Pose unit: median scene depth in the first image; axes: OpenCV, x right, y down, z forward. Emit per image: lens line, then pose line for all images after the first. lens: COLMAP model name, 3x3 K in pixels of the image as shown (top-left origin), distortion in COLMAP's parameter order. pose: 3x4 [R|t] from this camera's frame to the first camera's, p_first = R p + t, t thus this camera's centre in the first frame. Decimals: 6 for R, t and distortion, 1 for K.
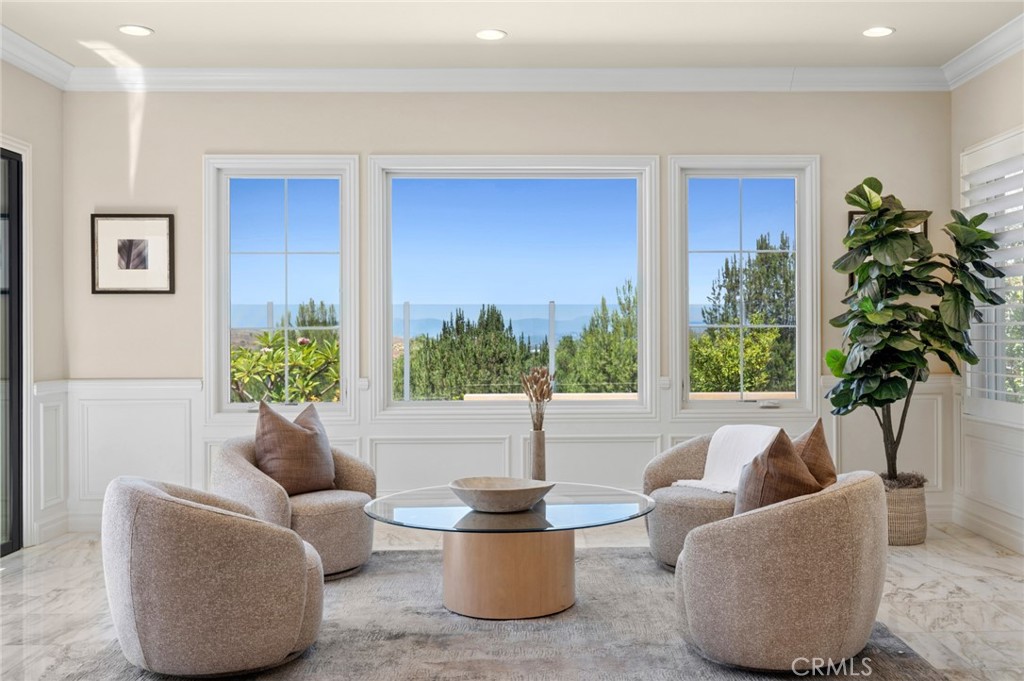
lens RADIAL K [[981.5, 0, 562.9], [0, 981.5, 328.8], [0, 0, 1]] dist [-0.001886, 0.000000]
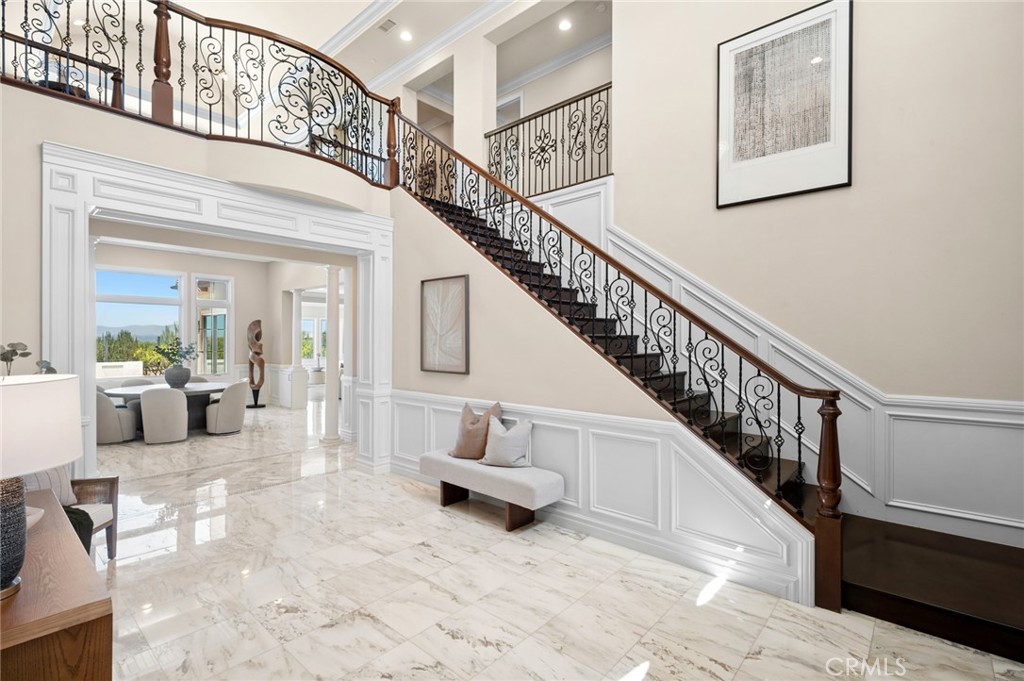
lens RADIAL K [[473.9, 0, 518.8], [0, 473.9, 338.6], [0, 0, 1]] dist [0.000097, 0.000532]
pose [[0.673918, 0.002527, 0.738802, -1.239470], [-0.005436, 0.999984, 0.001538, -0.058941], [-0.738786, -0.005053, 0.673921, -1.916724]]
